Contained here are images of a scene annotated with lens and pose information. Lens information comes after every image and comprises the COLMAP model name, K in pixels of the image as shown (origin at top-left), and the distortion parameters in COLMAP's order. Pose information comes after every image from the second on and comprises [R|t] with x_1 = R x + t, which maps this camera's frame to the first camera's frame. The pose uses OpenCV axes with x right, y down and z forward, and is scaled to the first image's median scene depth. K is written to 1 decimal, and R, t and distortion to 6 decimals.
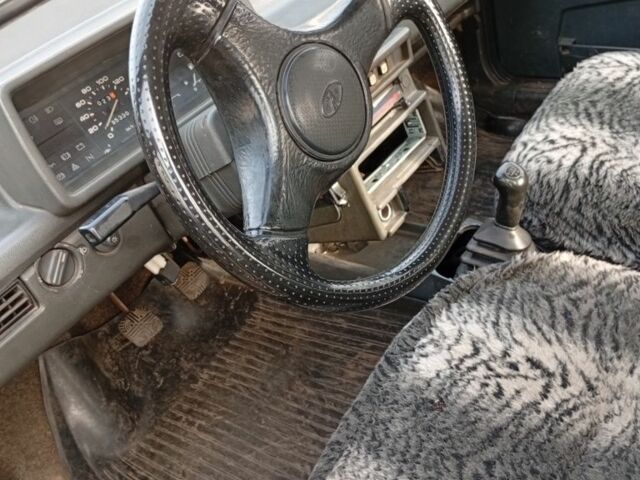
lens RADIAL K [[742.7, 0, 289.9], [0, 742.7, 240.0], [0, 0, 1]] dist [0.154670, -0.363819]
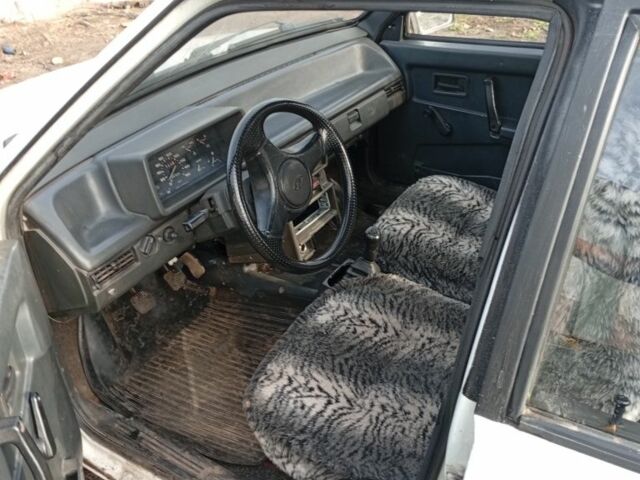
lens RADIAL K [[742.7, 0, 289.9], [0, 742.7, 240.0], [0, 0, 1]] dist [0.154670, -0.363819]
pose [[0.981079, 0.126063, 0.146940, -0.168807], [-0.111316, 0.988262, -0.104627, 0.137543], [-0.158405, 0.086291, 0.983596, -0.742160]]
